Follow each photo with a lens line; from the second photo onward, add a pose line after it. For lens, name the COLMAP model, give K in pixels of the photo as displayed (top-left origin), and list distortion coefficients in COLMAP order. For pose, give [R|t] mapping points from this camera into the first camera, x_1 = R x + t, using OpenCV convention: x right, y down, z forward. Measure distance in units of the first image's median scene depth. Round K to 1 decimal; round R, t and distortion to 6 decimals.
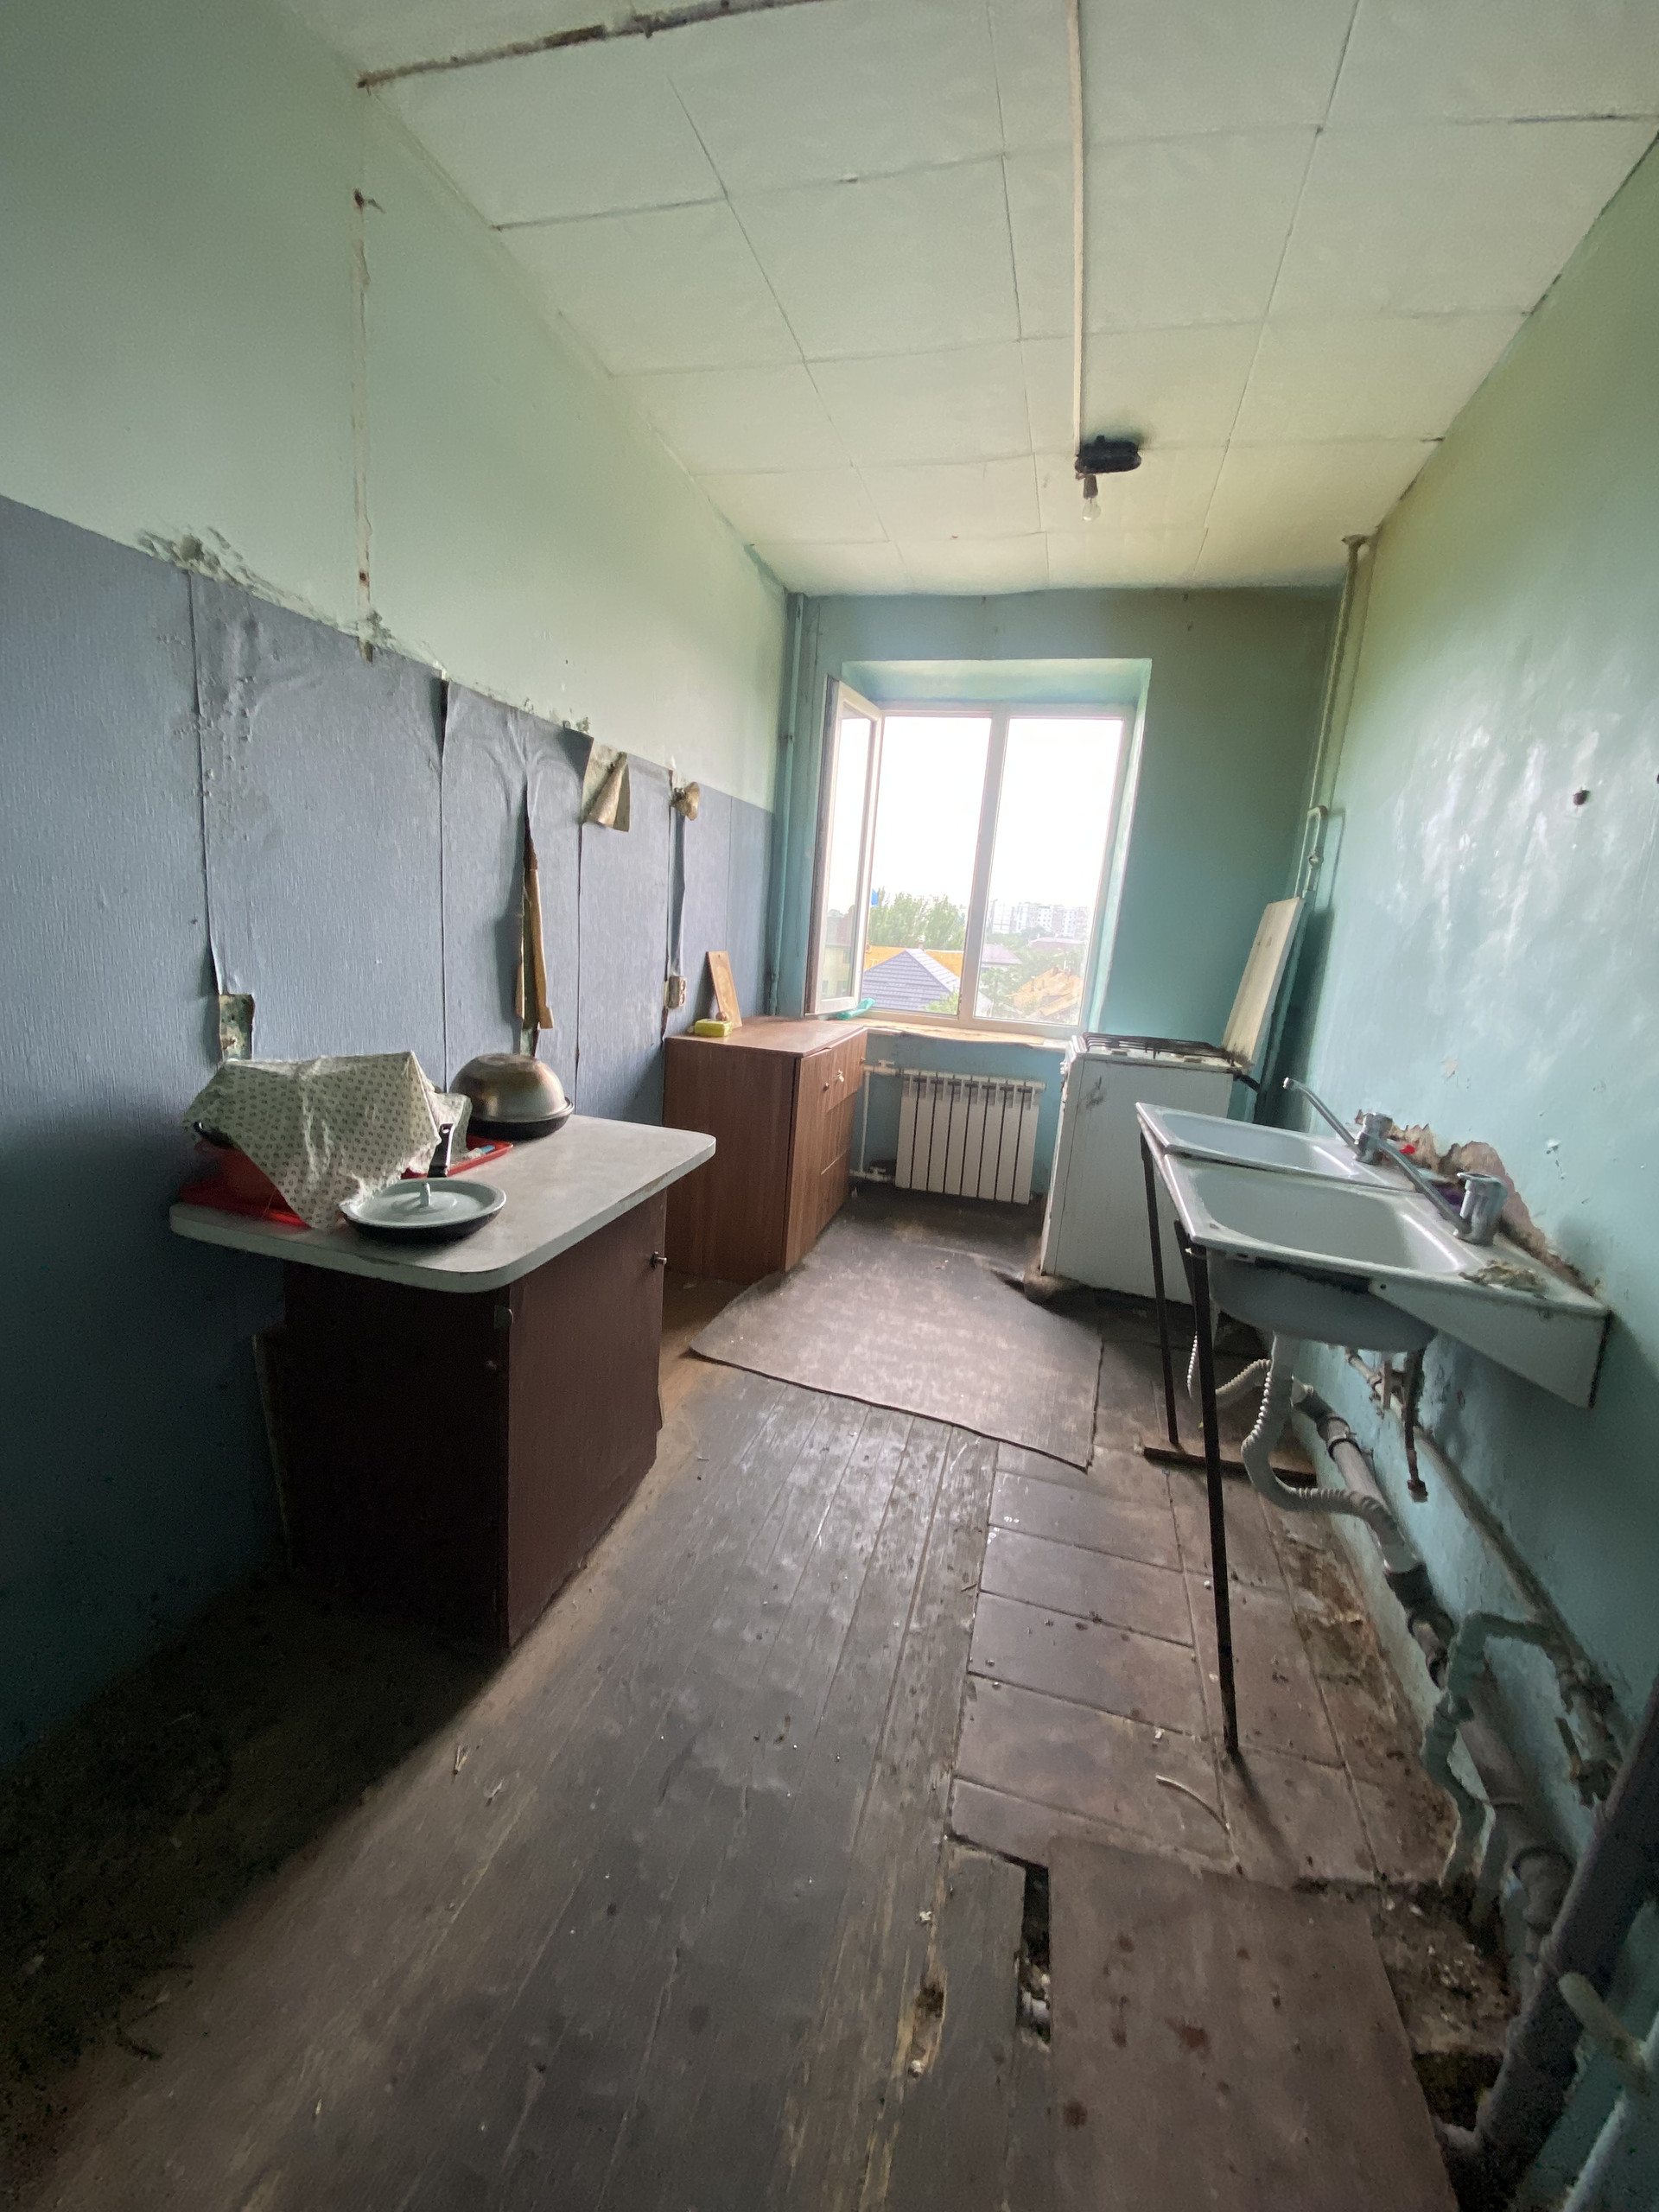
lens RADIAL K [[892.0, 0, 829.0], [0, 892.0, 1103.7], [0, 0, 1]] dist [-0.003042, -0.002925]
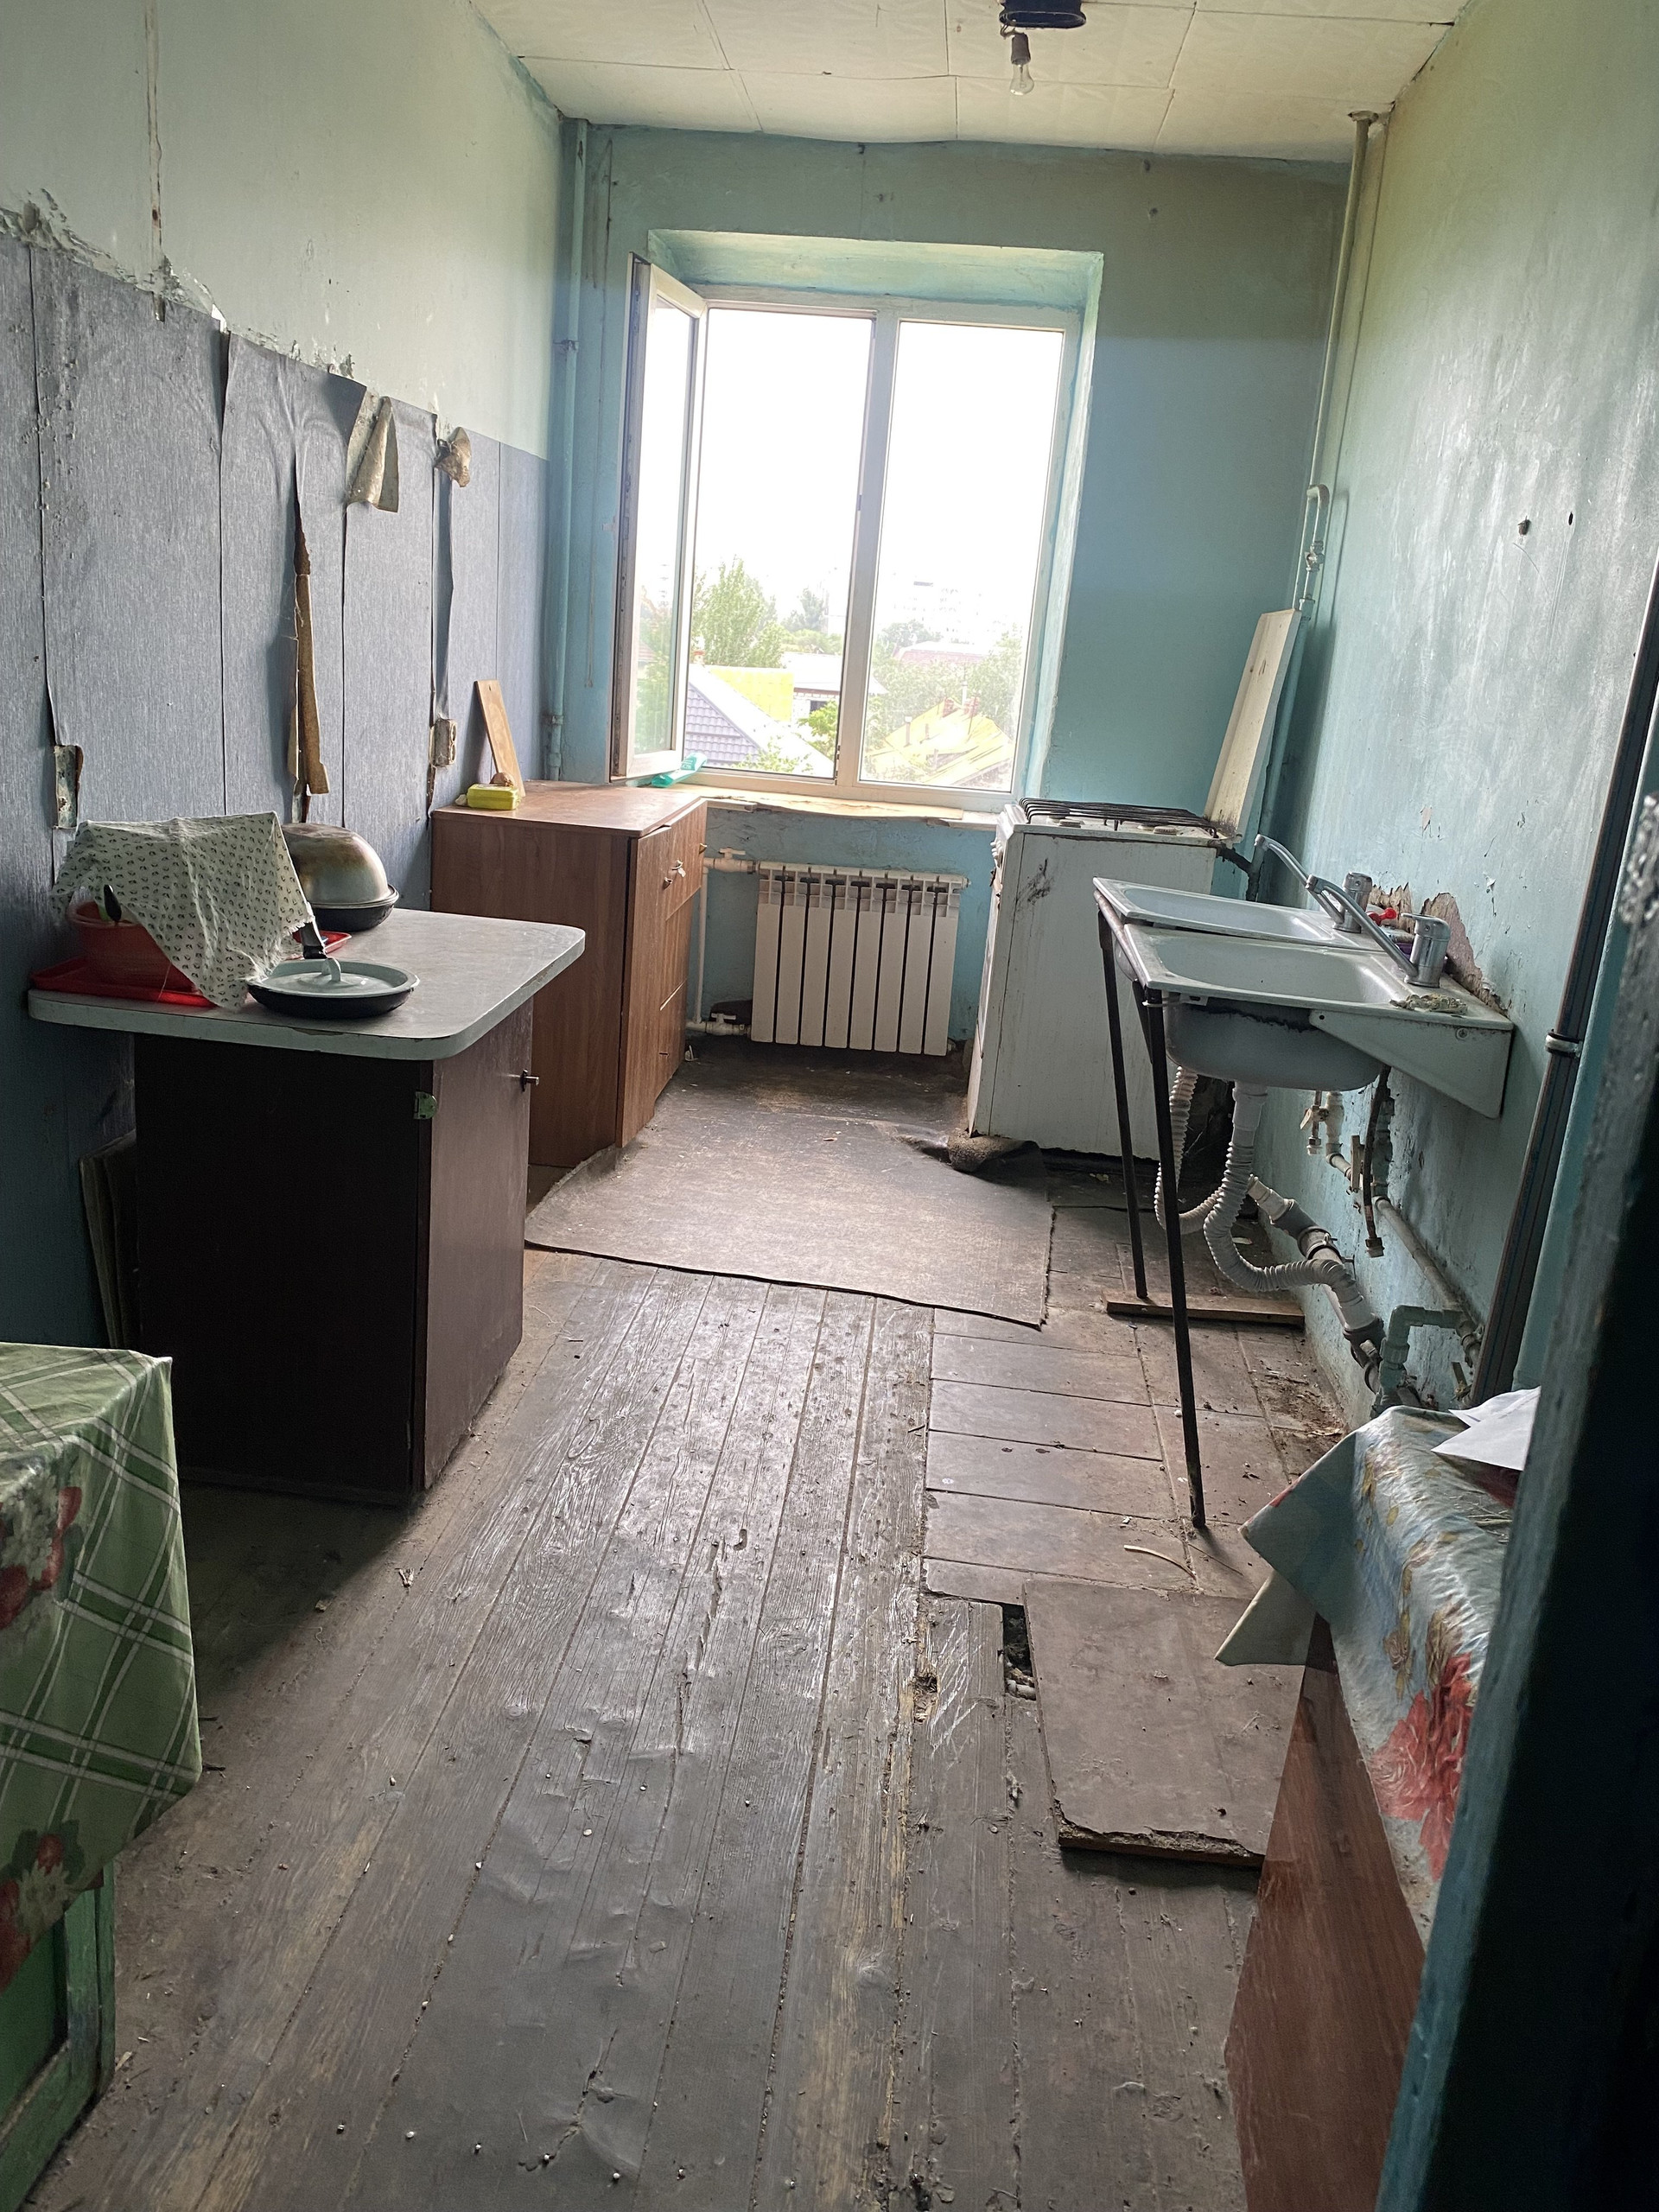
lens RADIAL K [[1672.7, 0, 817.7], [0, 1672.7, 1108.4], [0, 0, 1]] dist [0.020307, -0.038054]
pose [[0.985227, -0.045011, 0.165233, -0.176119], [0.030837, 0.995699, 0.087368, 0.074569], [-0.168455, -0.080982, 0.982377, -0.510469]]
